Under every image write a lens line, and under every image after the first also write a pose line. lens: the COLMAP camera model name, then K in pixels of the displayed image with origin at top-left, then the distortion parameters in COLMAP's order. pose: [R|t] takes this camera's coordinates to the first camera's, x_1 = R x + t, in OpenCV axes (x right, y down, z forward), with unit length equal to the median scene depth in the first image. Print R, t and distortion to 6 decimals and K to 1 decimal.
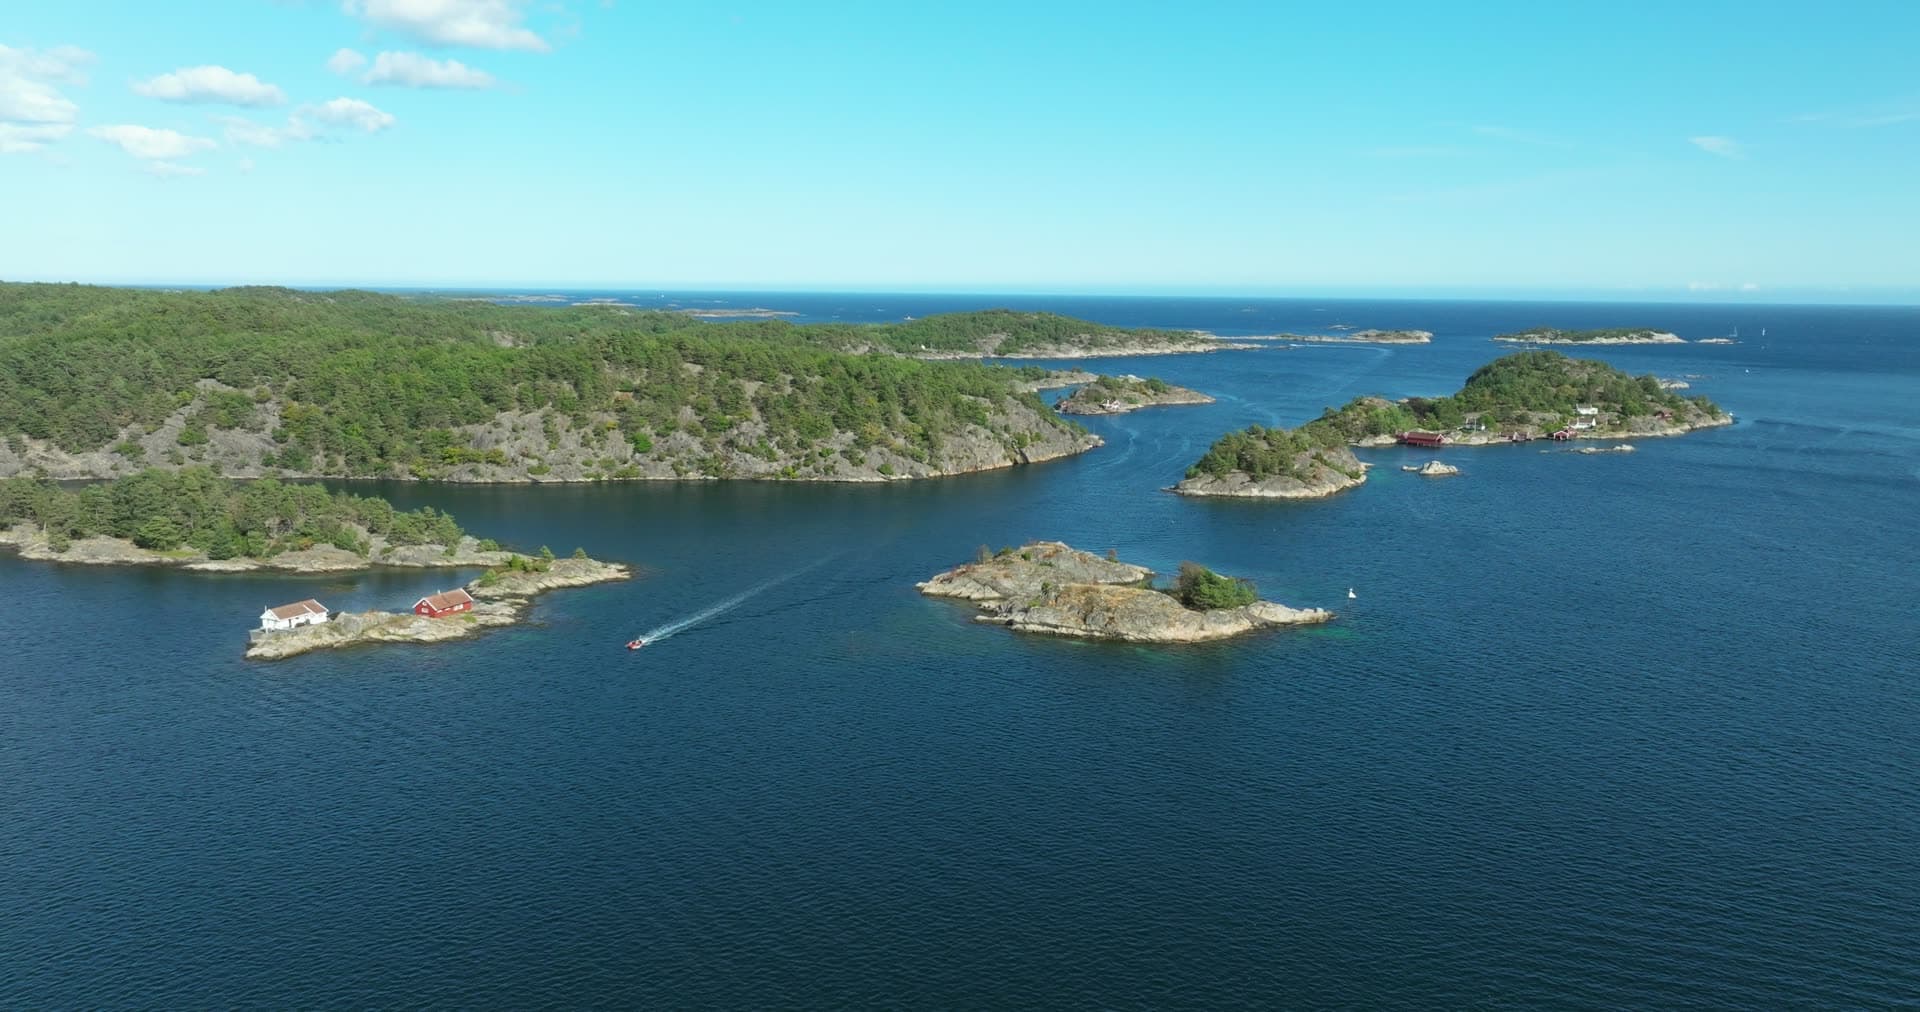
lens RADIAL K [[1345.7, 0, 960.1], [0, 1345.7, 500.6], [0, 0, 1]] dist [-0.000459, 0.012366]
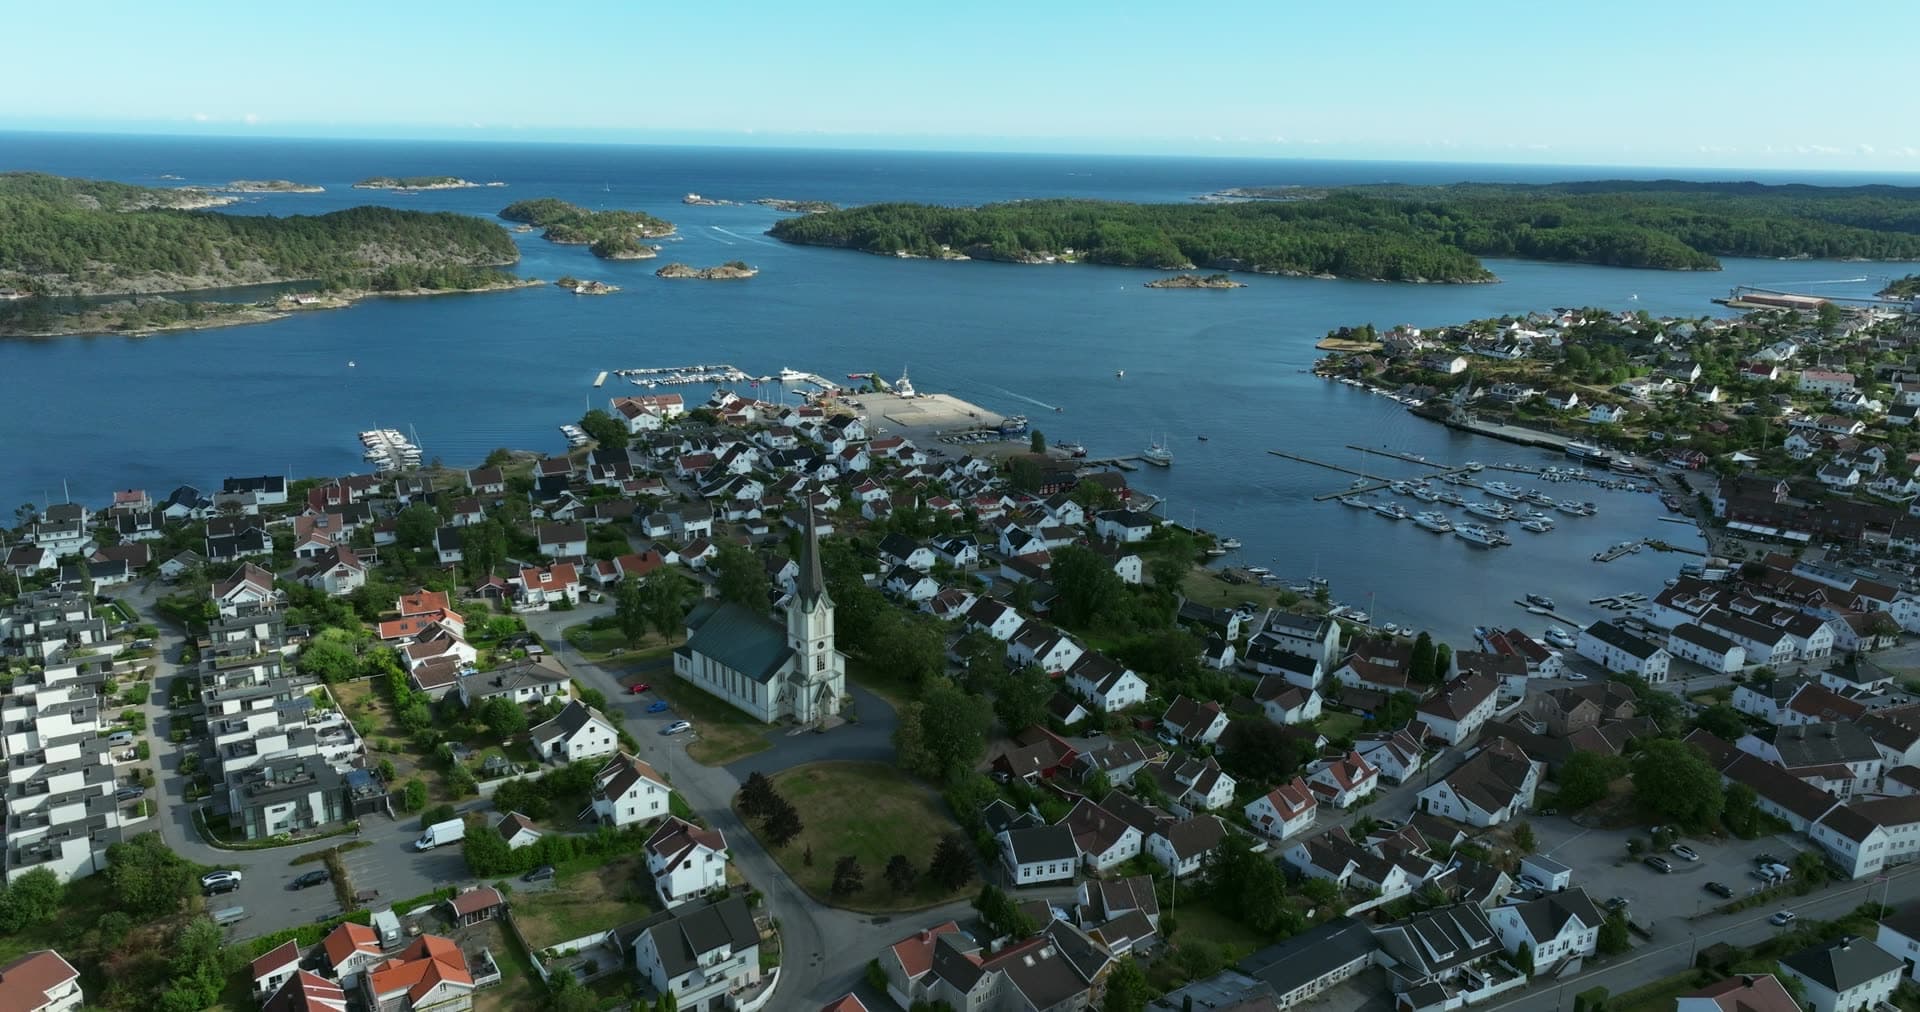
lens RADIAL K [[1345.7, 0, 960.1], [0, 1345.7, 500.6], [0, 0, 1]] dist [-0.000459, 0.012366]
pose [[0.565158, -0.210840, 0.797585, -1.637507], [0.113919, 0.977474, 0.177671, 0.064827], [-0.817079, -0.009552, 0.576446, -1.092166]]
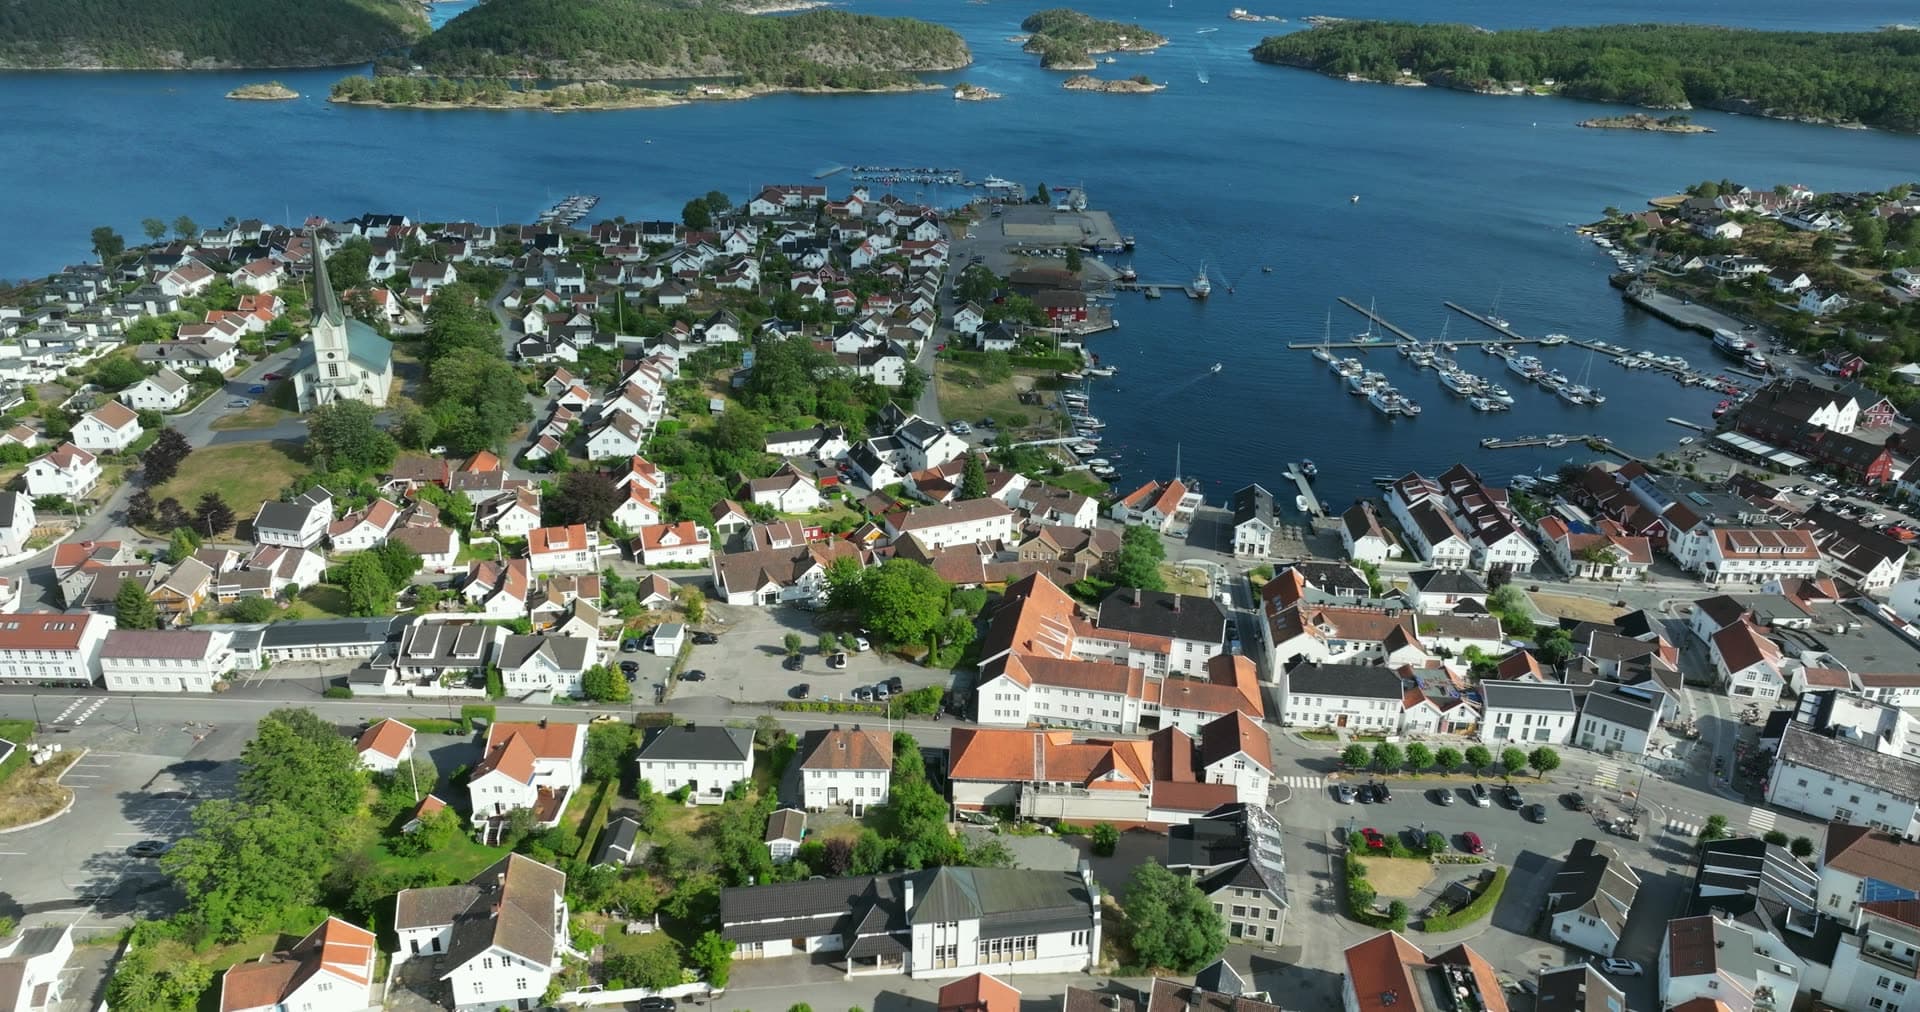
lens RADIAL K [[1345.7, 0, 960.1], [0, 1345.7, 500.6], [0, 0, 1]] dist [-0.000459, 0.012366]
pose [[0.876761, -0.174878, 0.448004, -1.344946], [0.059778, 0.963948, 0.259289, 0.116053], [-0.477197, -0.200553, 0.855606, -1.409194]]
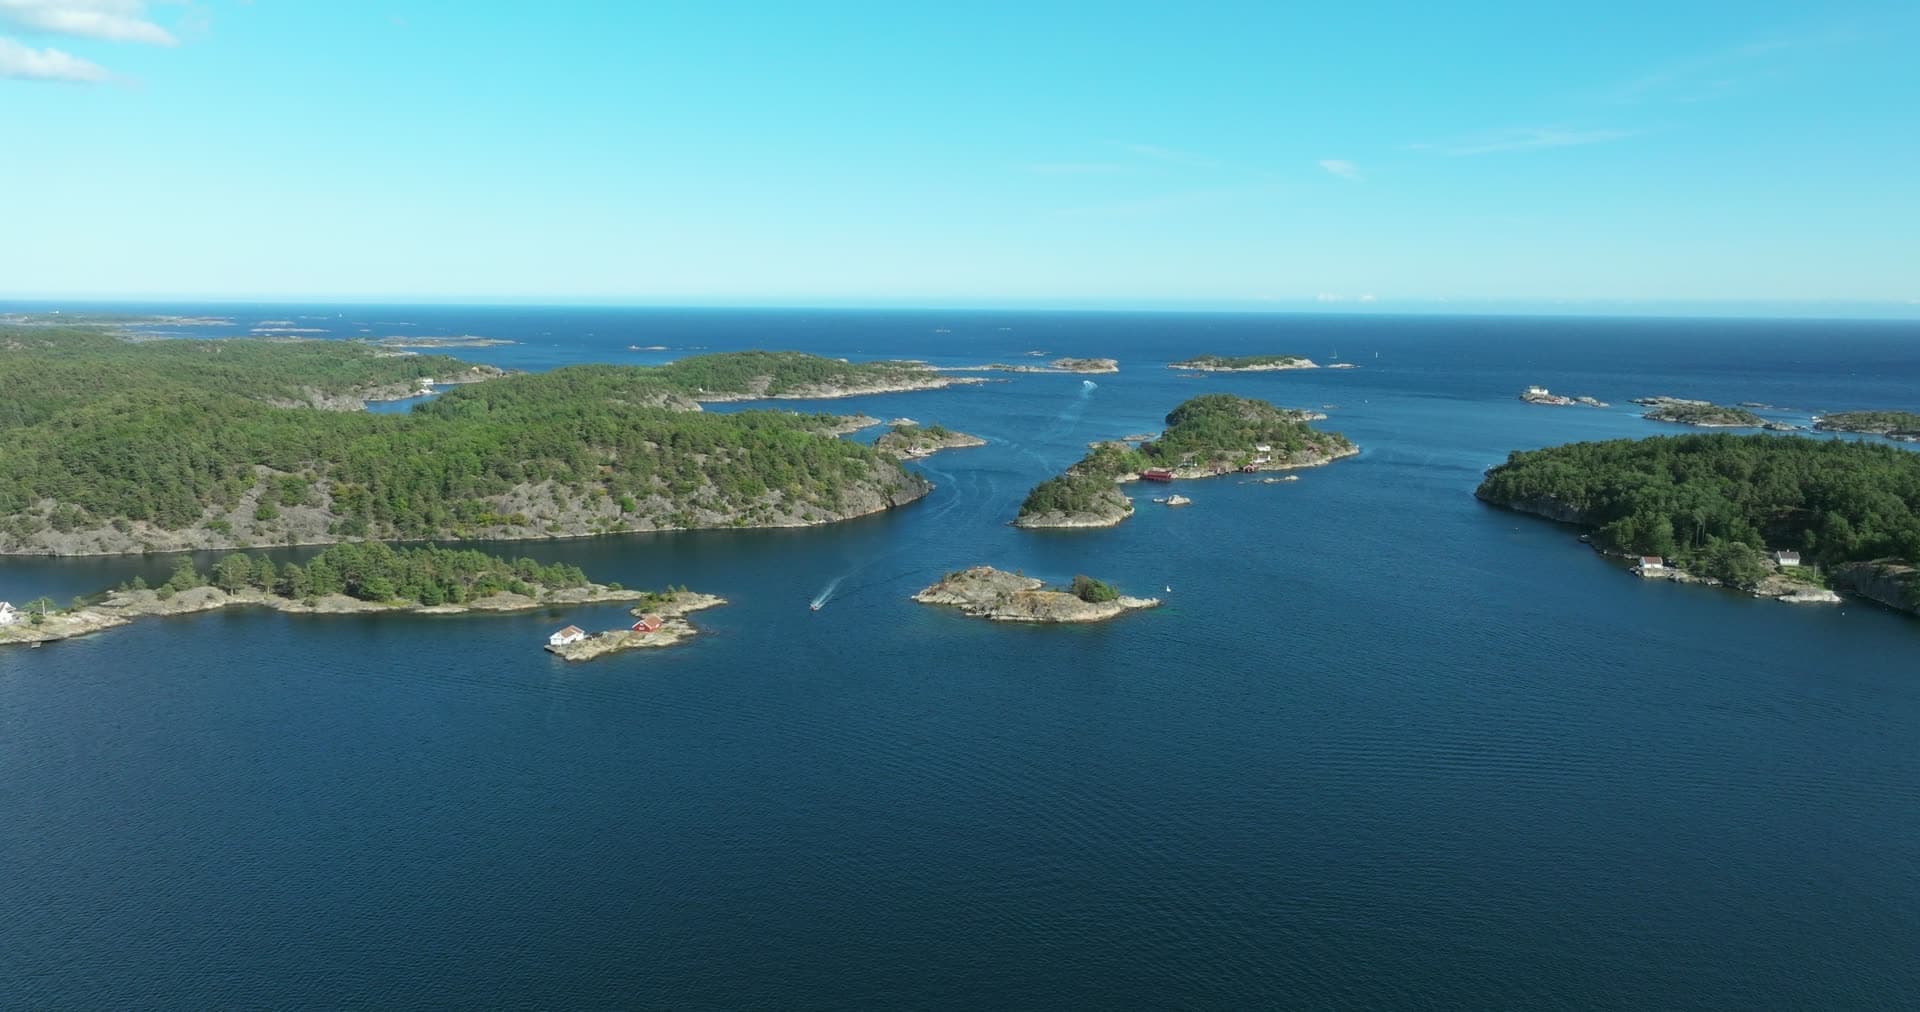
lens RADIAL K [[1345.7, 0, 960.1], [0, 1345.7, 500.6], [0, 0, 1]] dist [-0.000459, 0.012366]
pose [[0.972147, -0.036093, 0.231575, -0.223095], [0.037782, 0.999282, -0.002859, -0.030255], [-0.231306, 0.011529, 0.972813, -0.379736]]
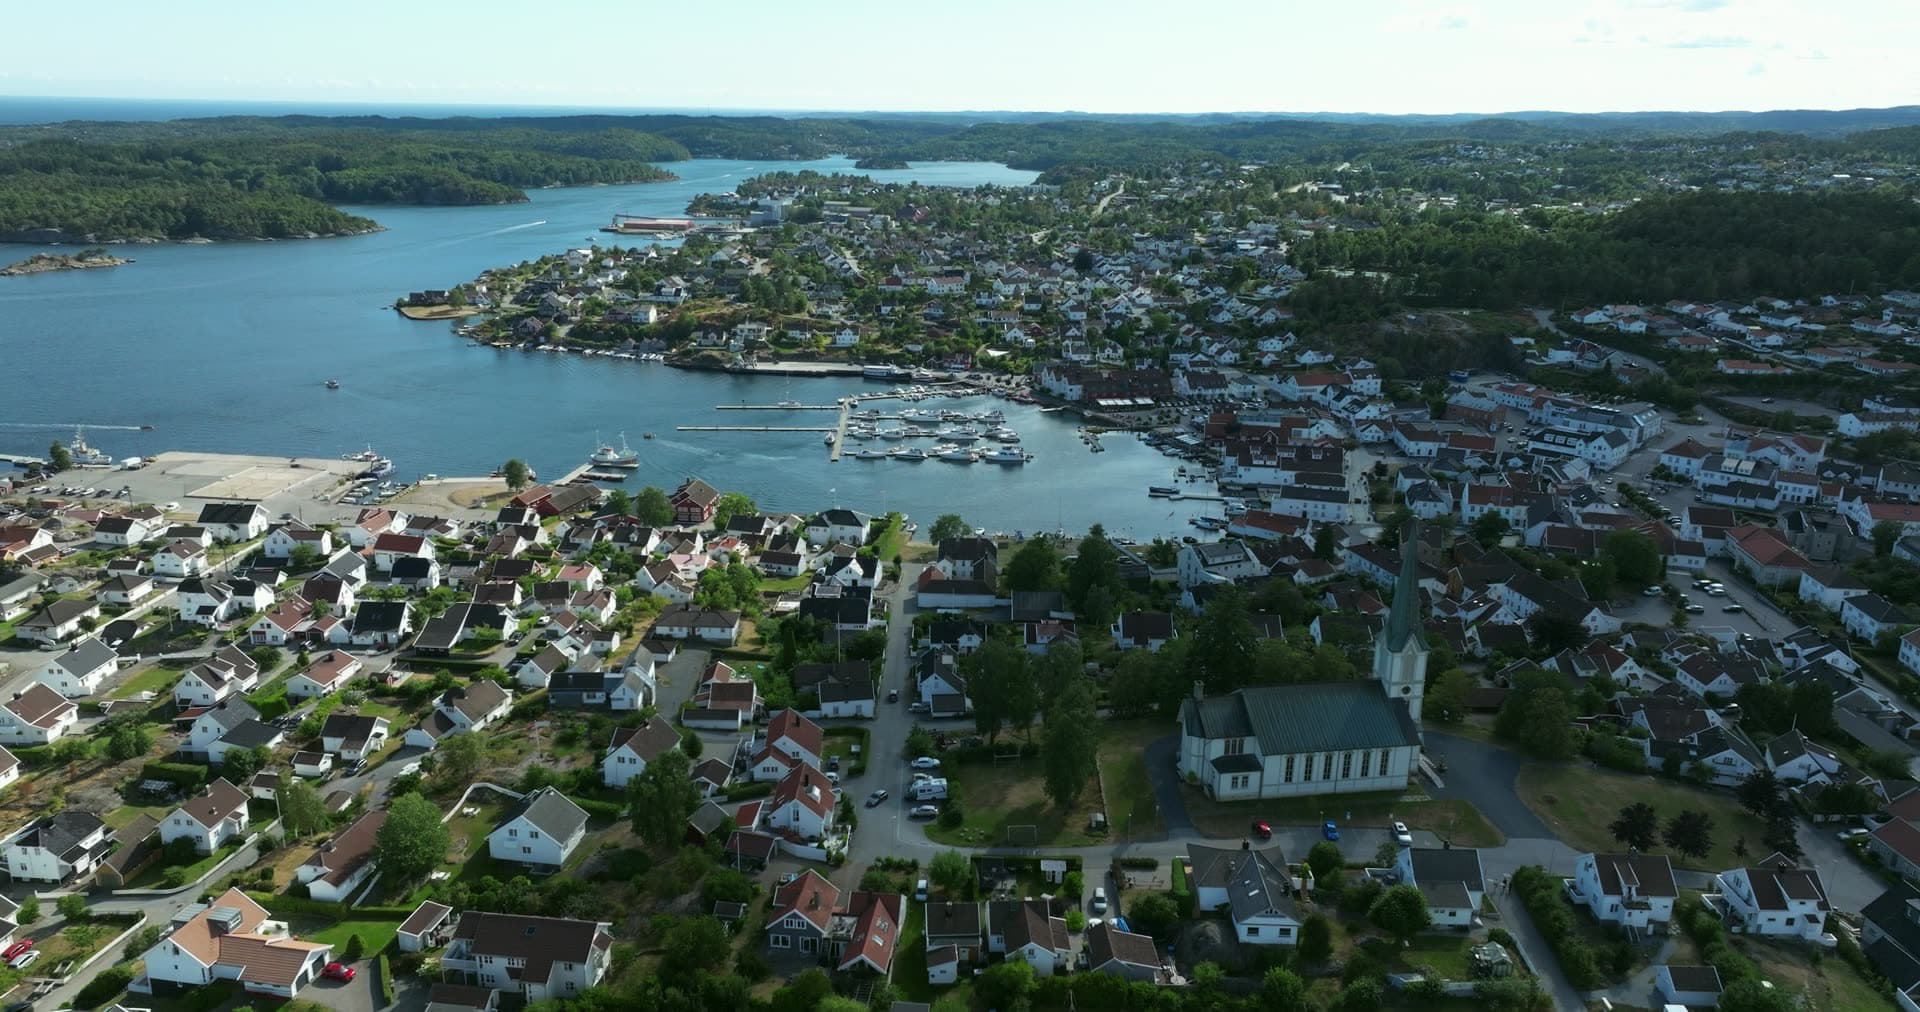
lens RADIAL K [[1345.7, 0, 960.1], [0, 1345.7, 500.6], [0, 0, 1]] dist [-0.000459, 0.012366]
pose [[-0.368575, -0.278751, 0.886820, -1.608298], [0.124123, 0.930683, 0.344126, -0.021130], [-0.921274, 0.236911, -0.308427, -0.551304]]
